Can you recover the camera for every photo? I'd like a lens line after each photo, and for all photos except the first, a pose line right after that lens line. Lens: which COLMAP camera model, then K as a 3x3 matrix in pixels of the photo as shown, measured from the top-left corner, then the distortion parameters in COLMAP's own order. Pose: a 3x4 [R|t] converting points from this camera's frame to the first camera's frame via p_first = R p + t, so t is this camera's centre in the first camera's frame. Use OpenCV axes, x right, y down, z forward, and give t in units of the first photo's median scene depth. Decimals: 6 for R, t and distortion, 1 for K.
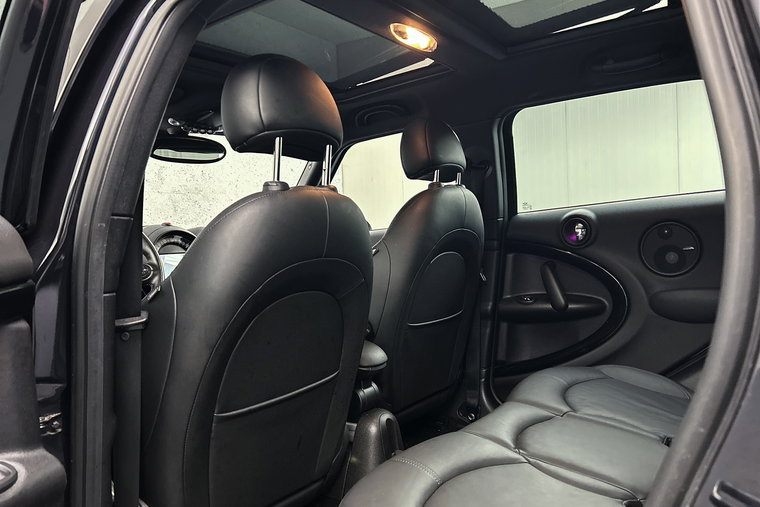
lens RADIAL K [[543.1, 0, 372.9], [0, 543.1, 255.9], [0, 0, 1]] dist [0.075828, -0.106663]
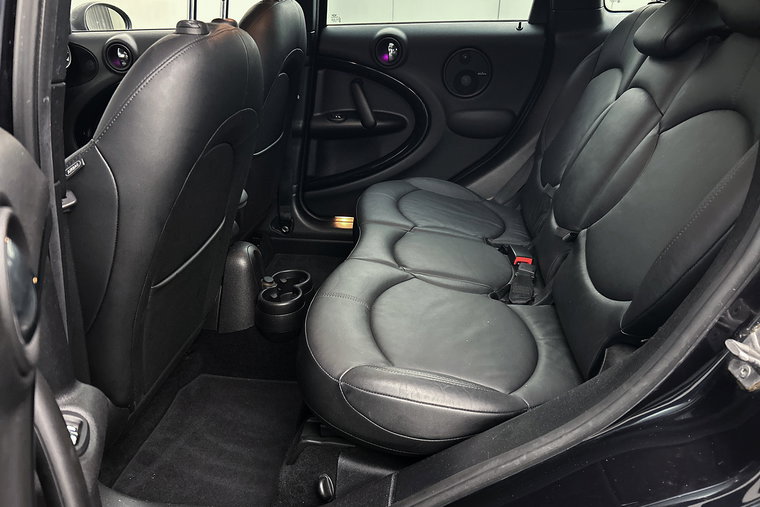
lens RADIAL K [[543.1, 0, 372.9], [0, 543.1, 255.9], [0, 0, 1]] dist [0.075828, -0.106663]
pose [[0.881169, -0.143855, 0.450385, -0.172168], [-0.031768, 0.932422, 0.359973, -0.052832], [-0.471733, -0.331505, 0.817051, 0.029689]]
